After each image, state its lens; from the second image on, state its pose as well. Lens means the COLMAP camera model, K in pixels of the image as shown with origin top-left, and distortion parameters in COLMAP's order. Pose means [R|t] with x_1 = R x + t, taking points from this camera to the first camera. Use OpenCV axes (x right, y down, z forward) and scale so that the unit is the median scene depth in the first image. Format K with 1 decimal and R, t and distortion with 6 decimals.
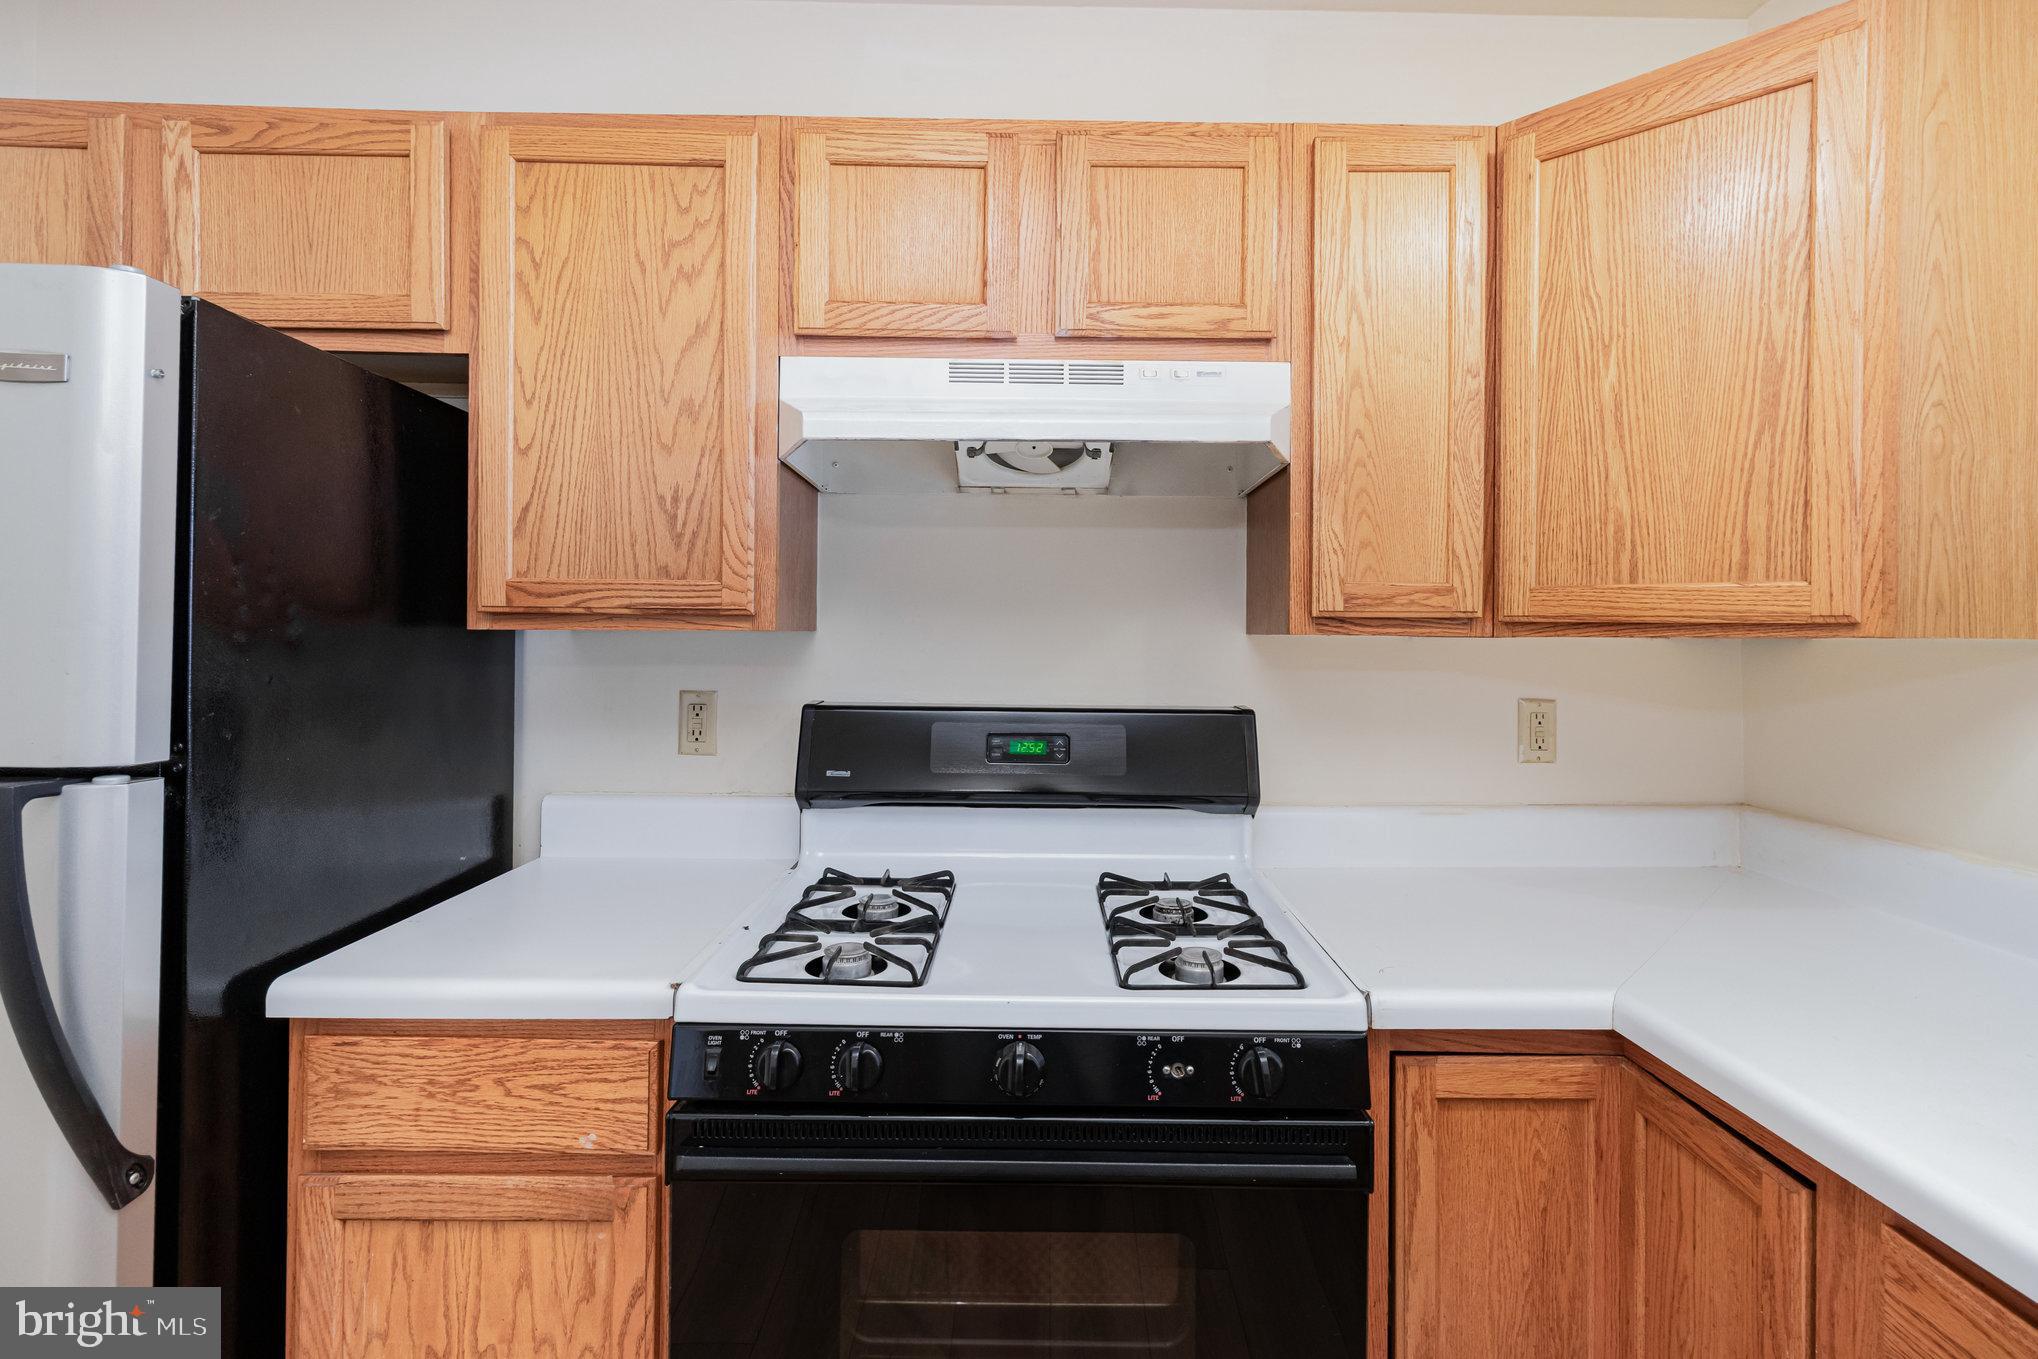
lens RADIAL K [[950.8, 0, 1042.3], [0, 950.8, 632.1], [0, 0, 1]] dist [-0.000361, -0.000079]
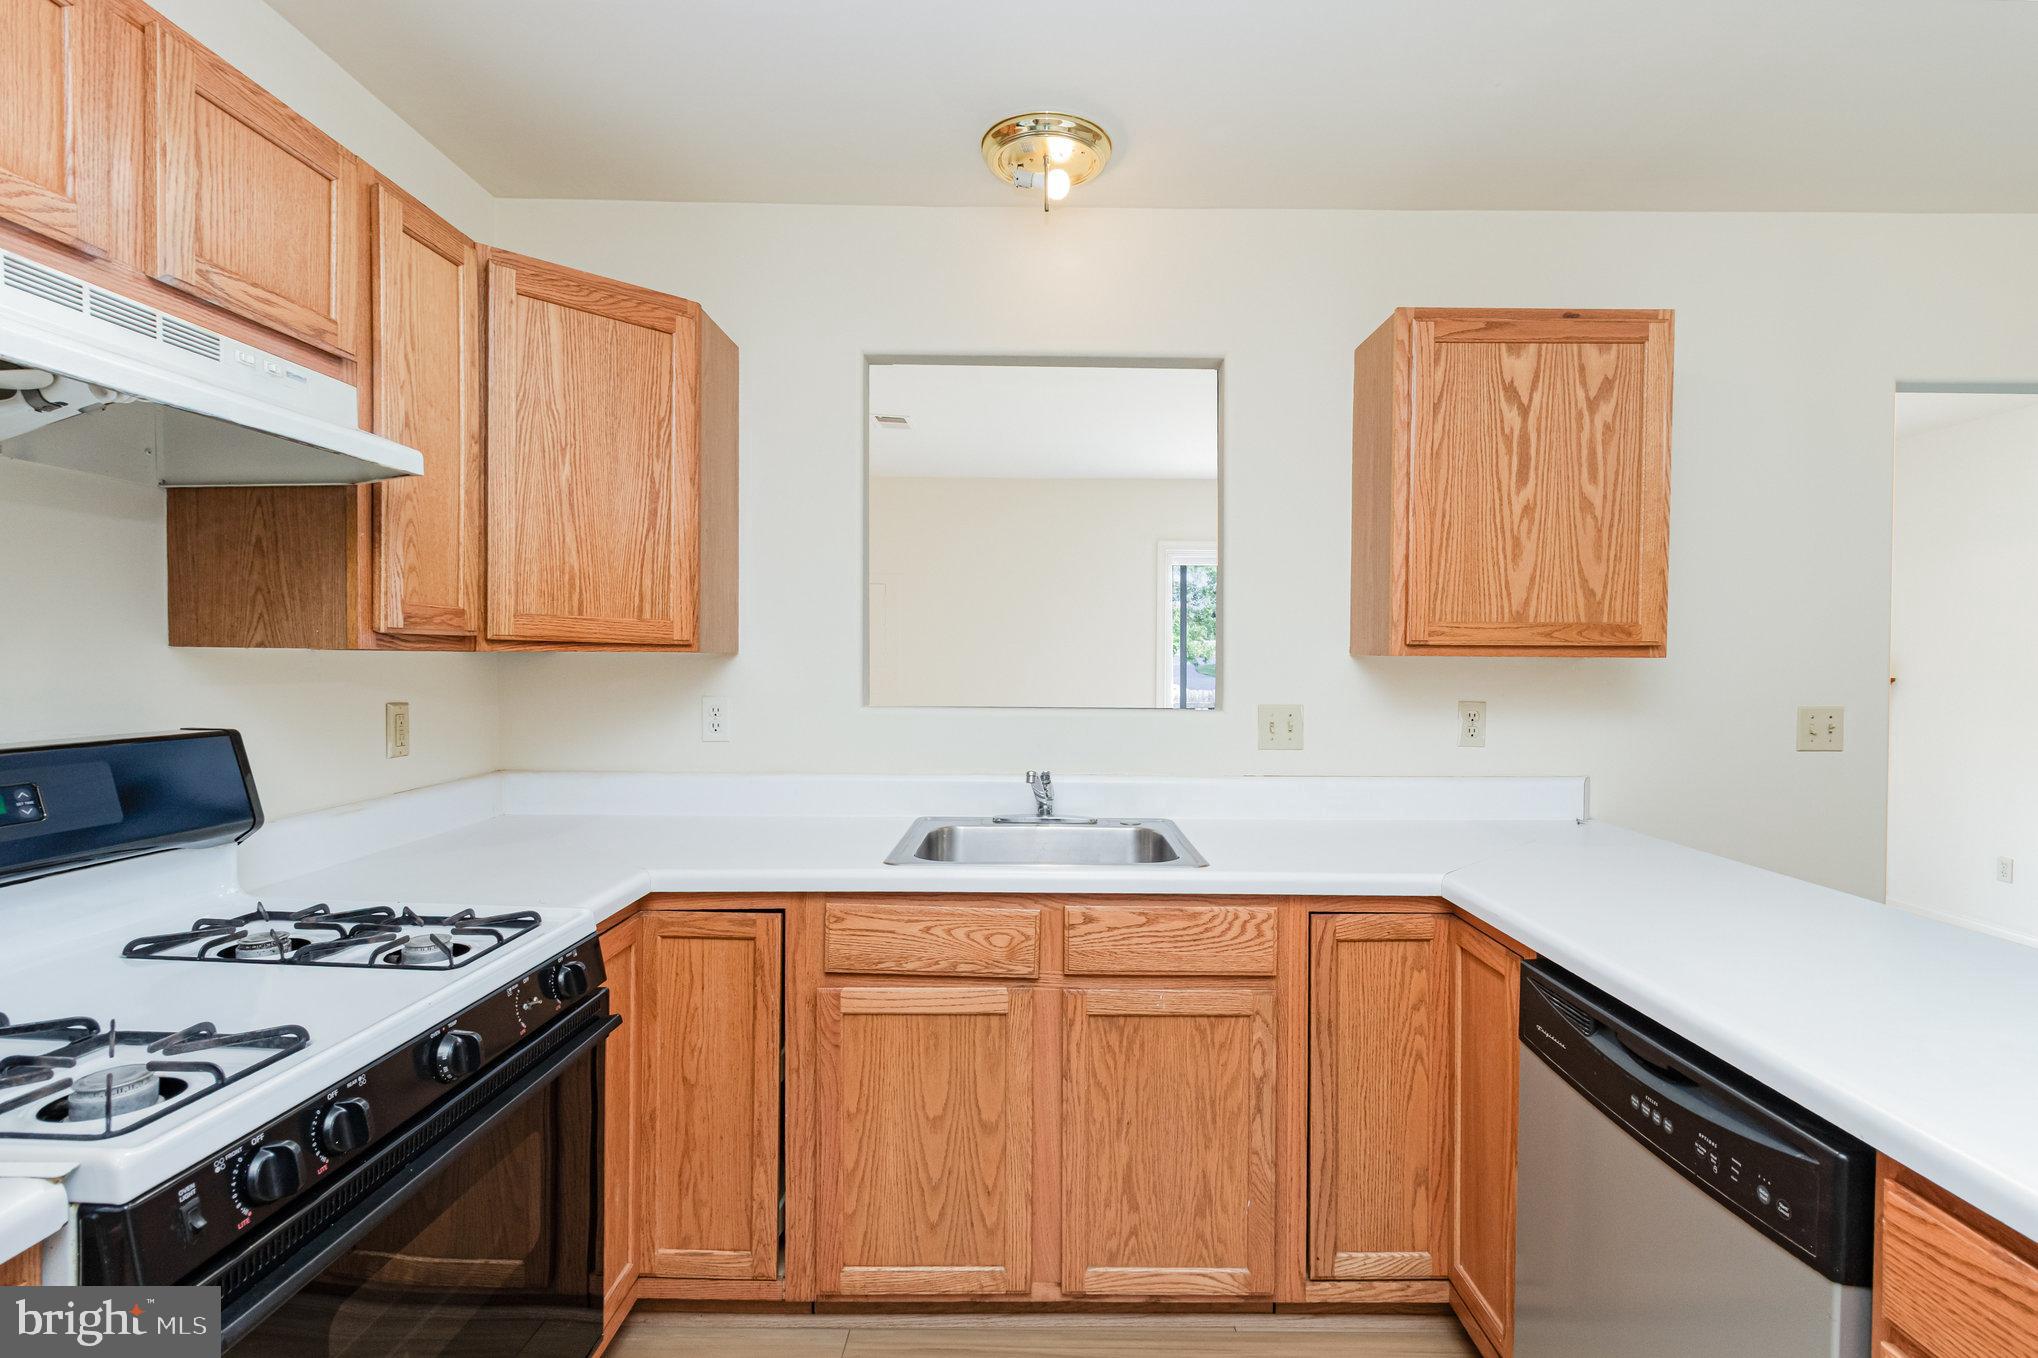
lens RADIAL K [[950.8, 0, 1025.6], [0, 950.8, 668.8], [0, 0, 1]] dist [-0.000361, -0.000079]
pose [[0.038504, -0.019715, 0.999064, -0.773514], [-0.013069, 0.999710, 0.020232, -0.006482], [-0.999173, -0.013836, 0.038236, 0.228275]]
